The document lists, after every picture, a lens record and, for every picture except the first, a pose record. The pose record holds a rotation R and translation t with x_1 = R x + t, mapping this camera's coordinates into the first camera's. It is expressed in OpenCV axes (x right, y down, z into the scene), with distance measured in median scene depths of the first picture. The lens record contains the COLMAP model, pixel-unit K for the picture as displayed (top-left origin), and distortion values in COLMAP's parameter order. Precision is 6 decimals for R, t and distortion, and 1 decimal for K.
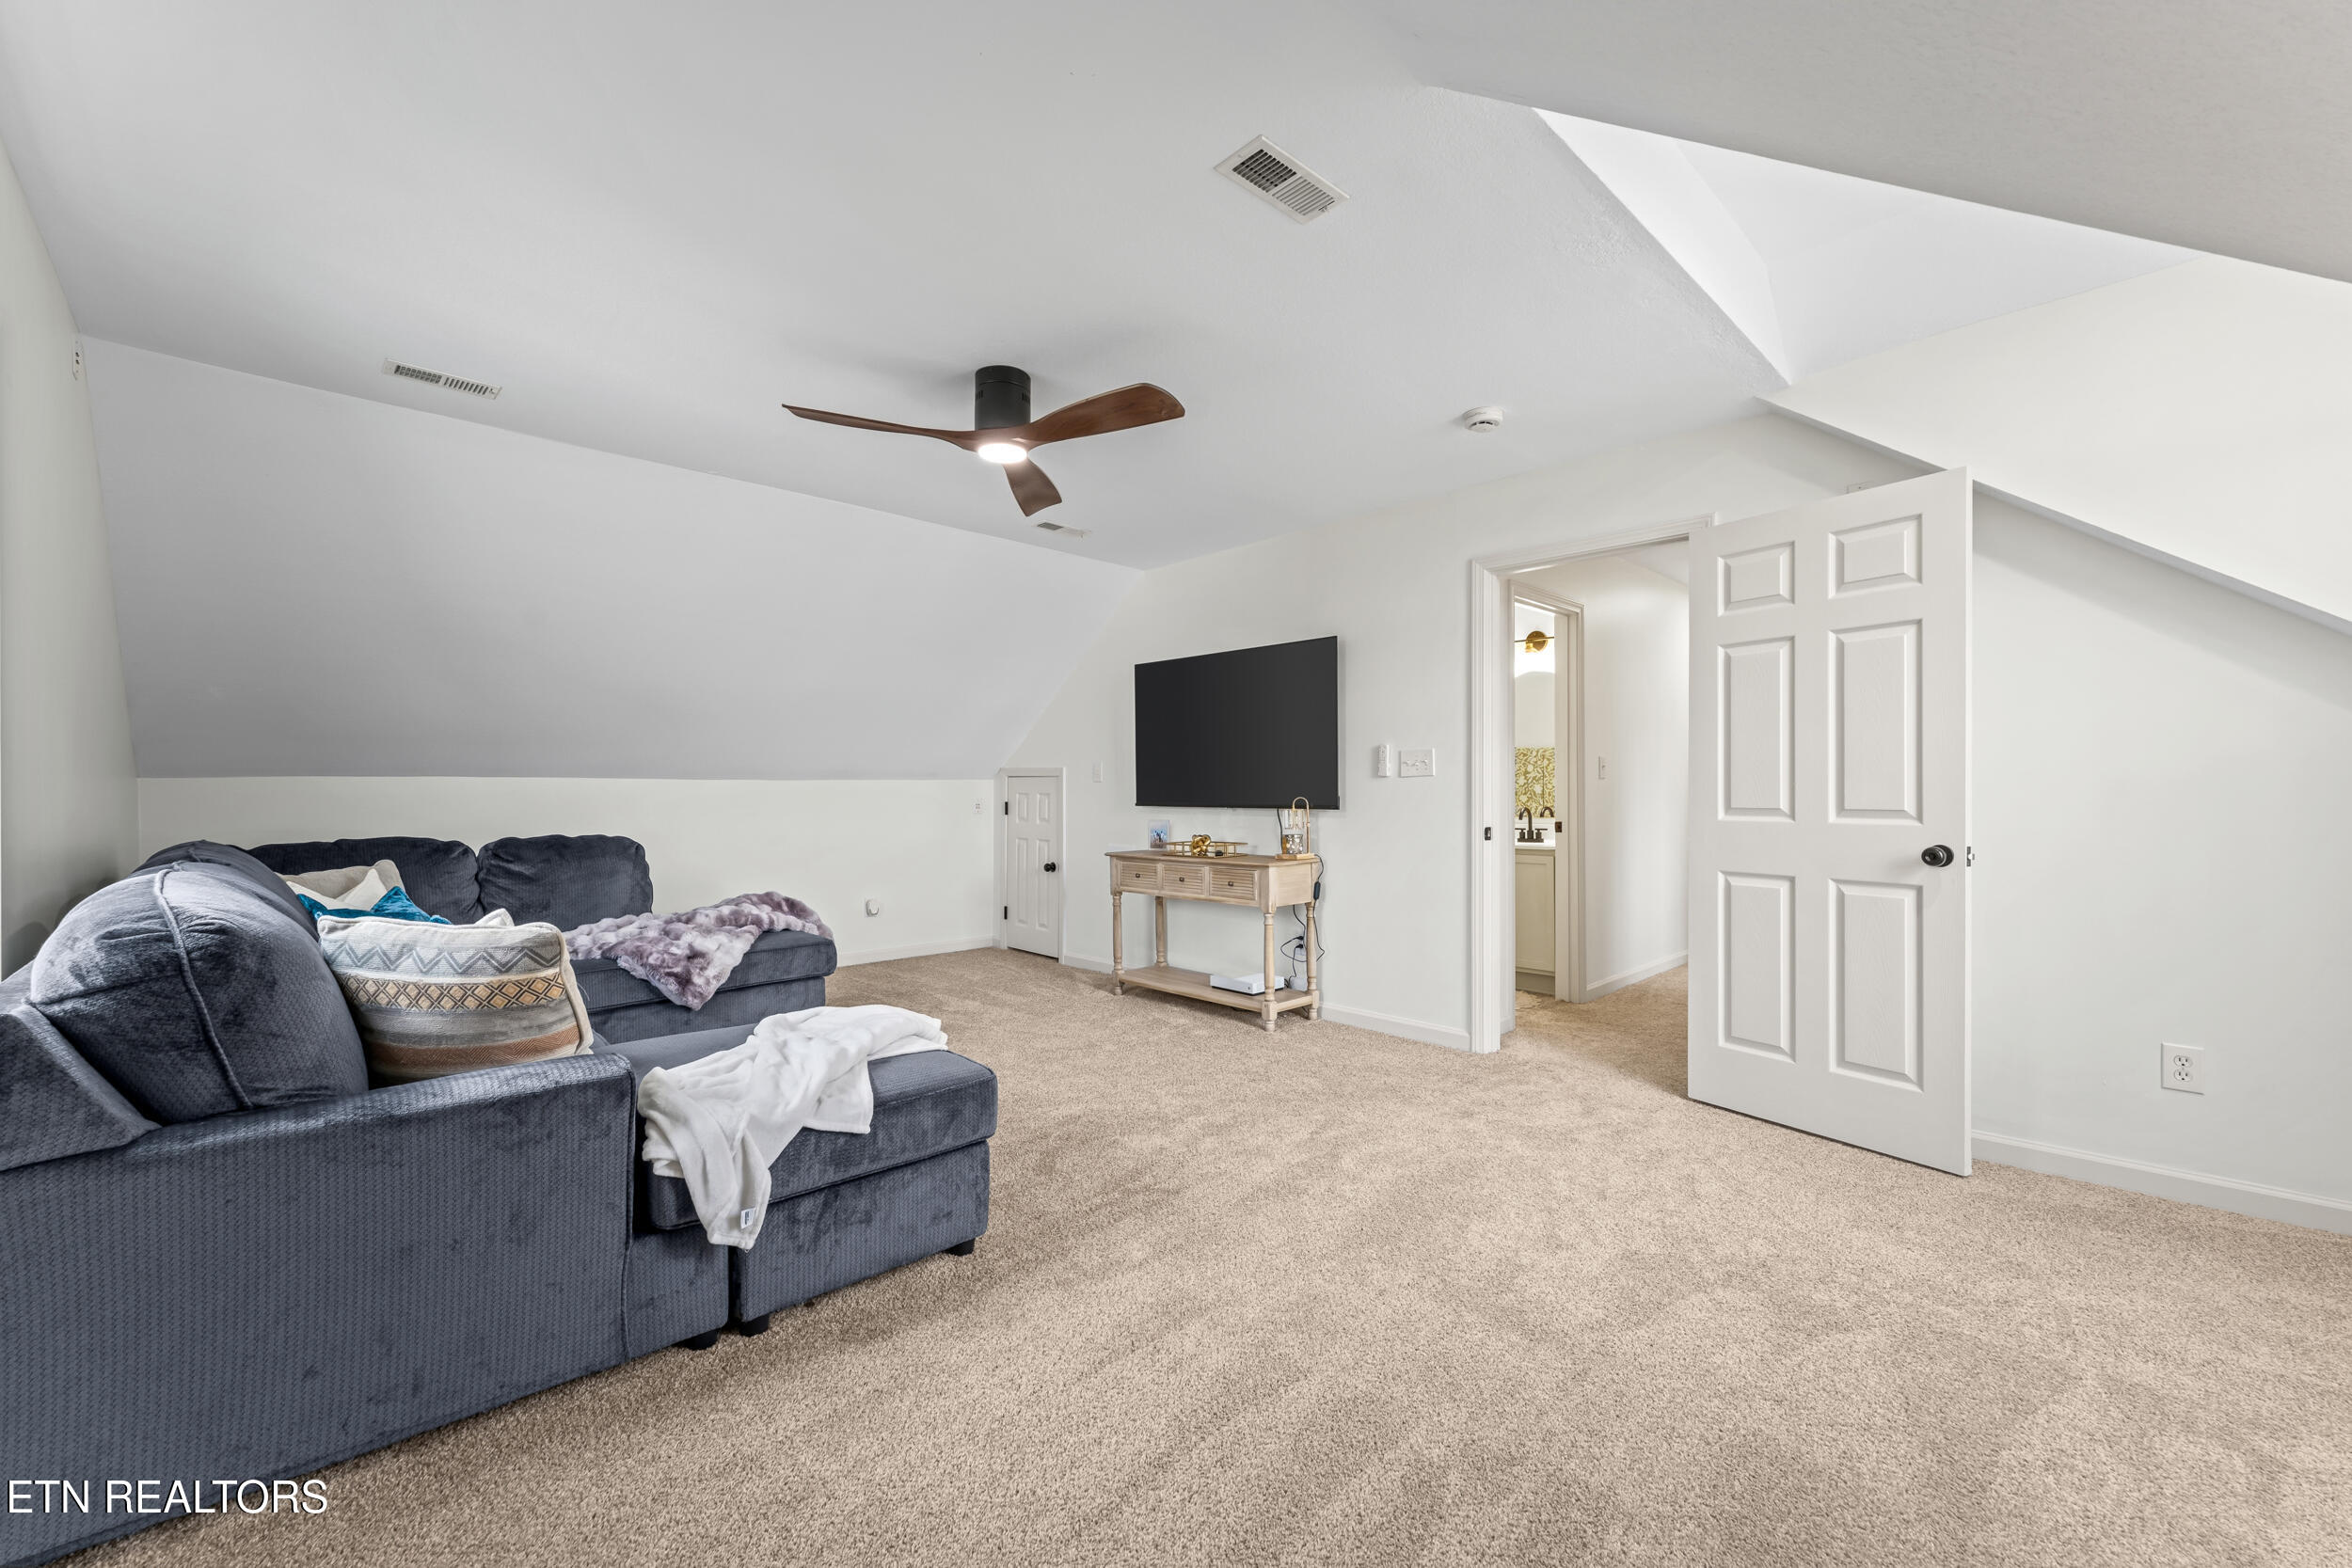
lens RADIAL K [[951.9, 0, 1175.7], [0, 951.9, 785.9], [0, 0, 1]] dist [0.003727, -0.000520]
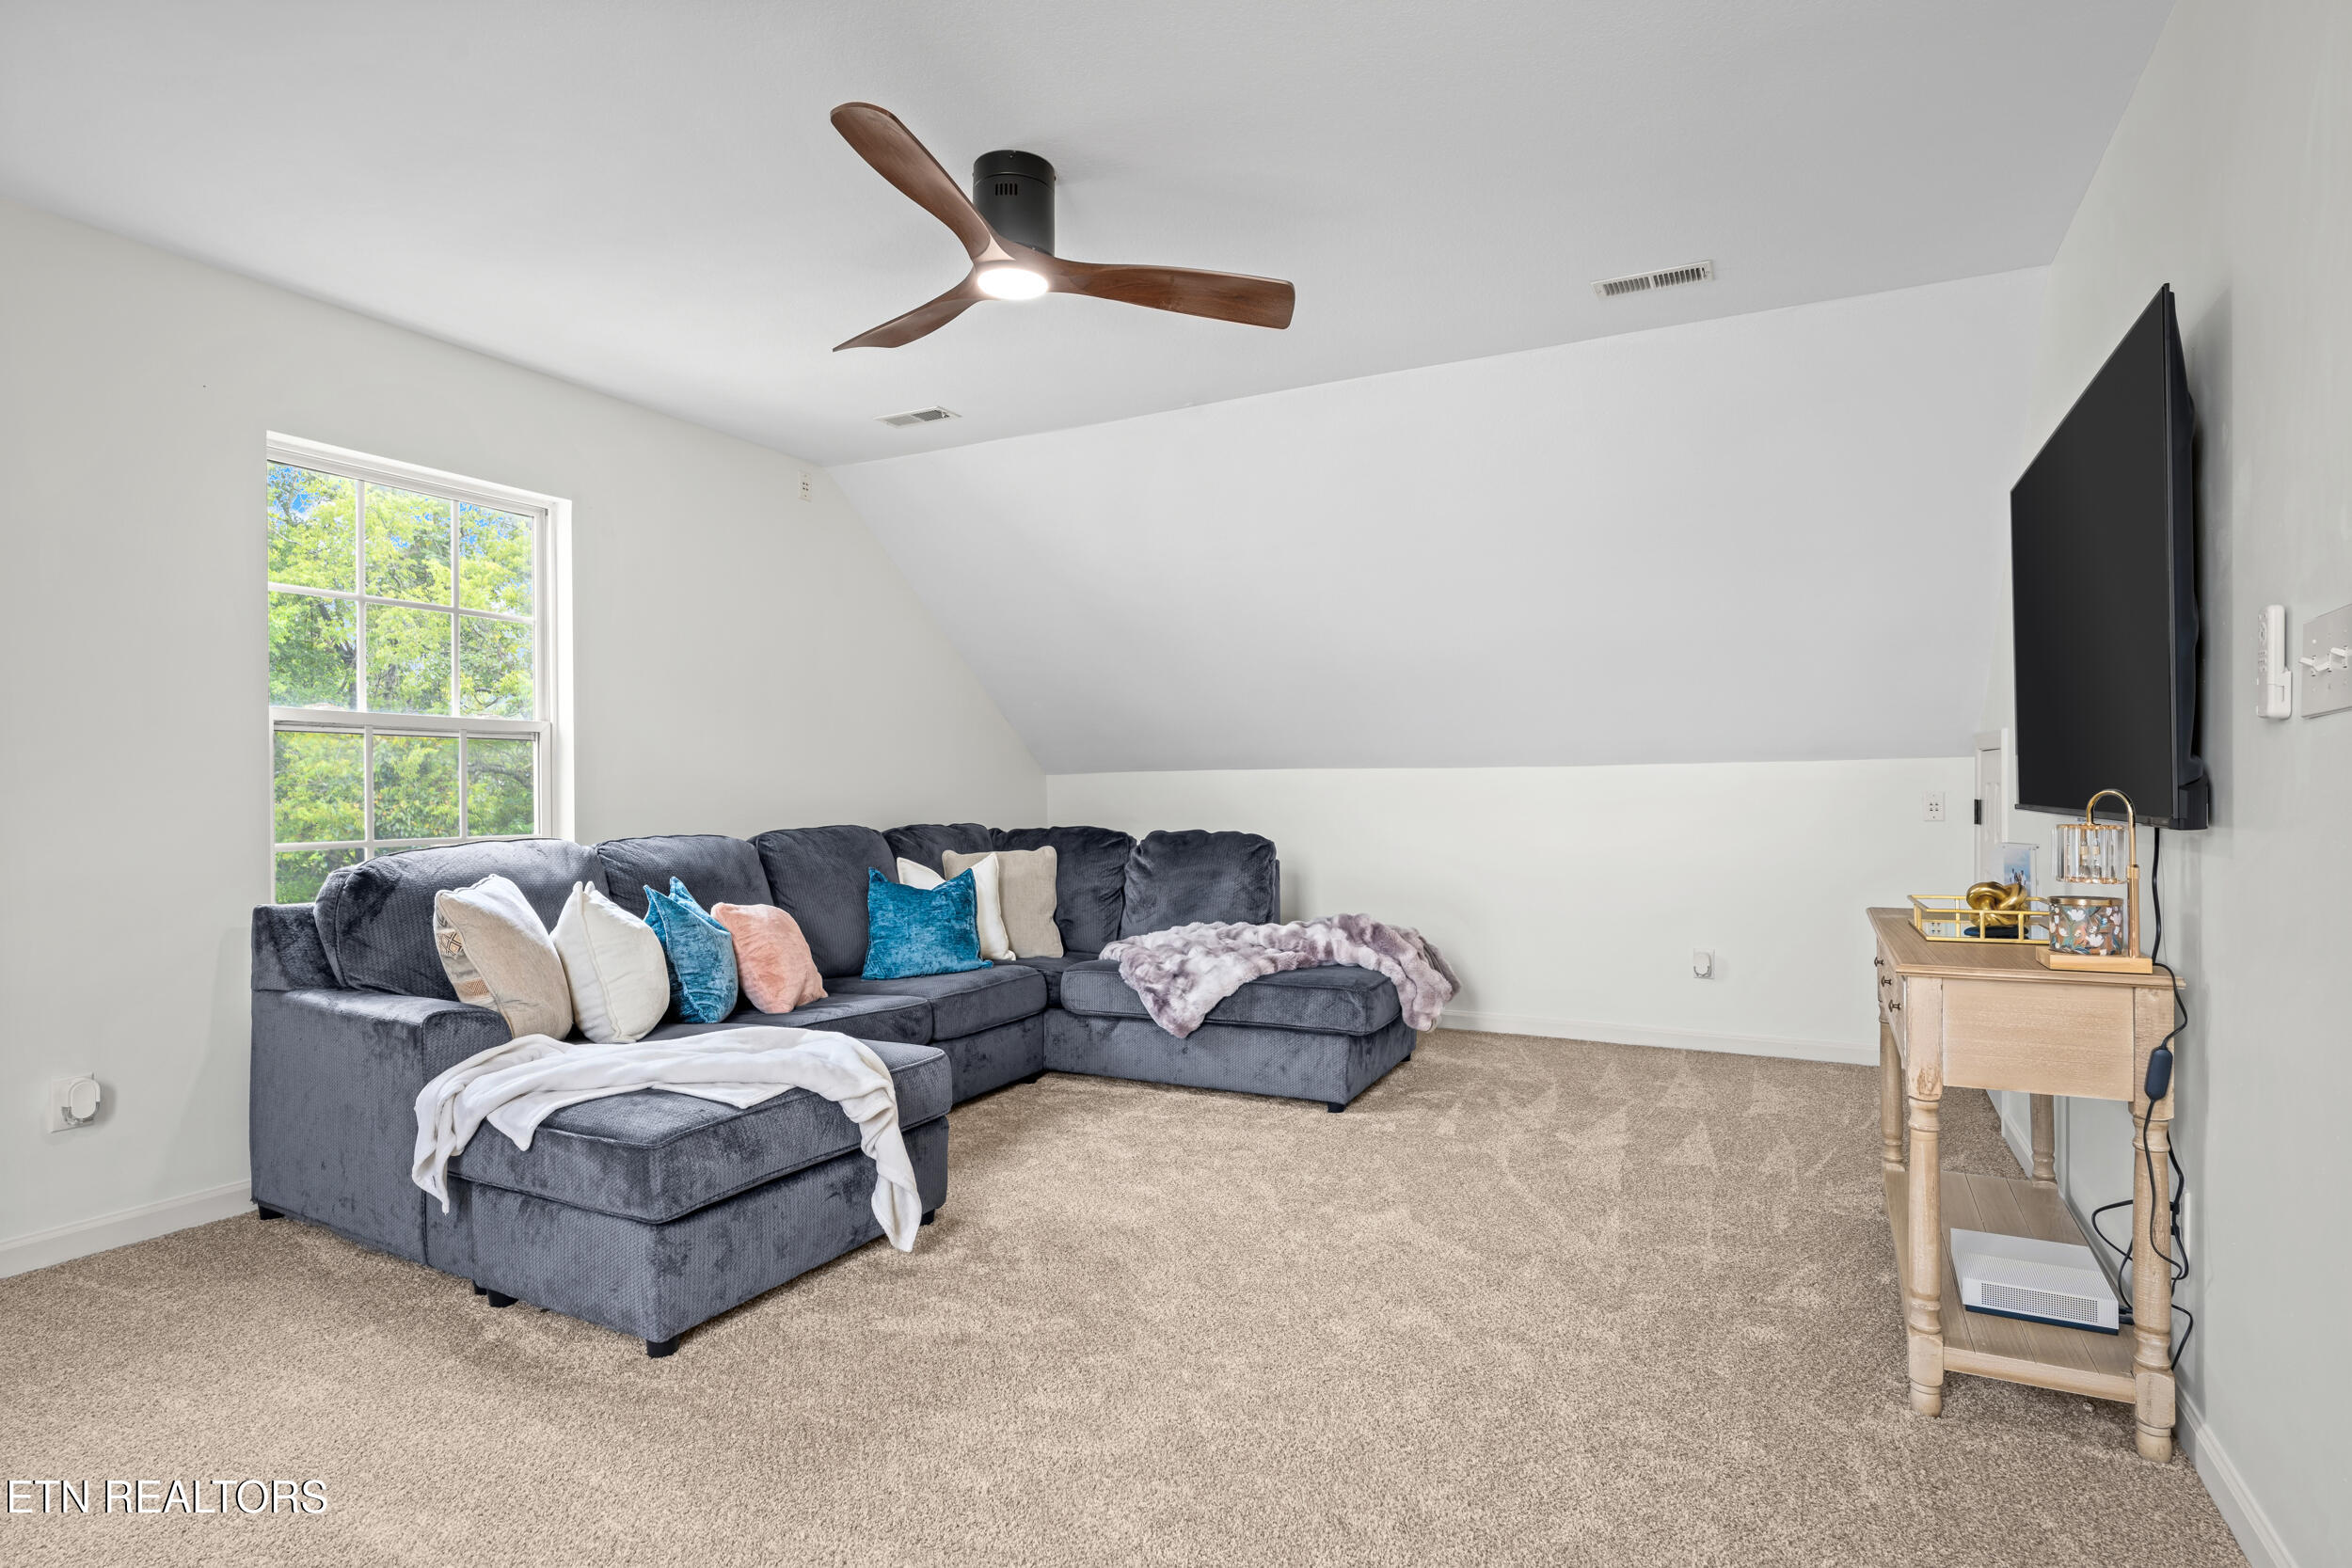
lens RADIAL K [[1209.7, 0, 1176.0], [0, 1209.7, 793.5], [0, 0, 1]] dist [-0.002576, -0.000547]
pose [[0.308360, 0.001155, -0.951269, 0.503477], [0.013162, 0.999898, 0.005480, 0.008967], [0.951179, -0.014210, 0.308313, 0.629763]]
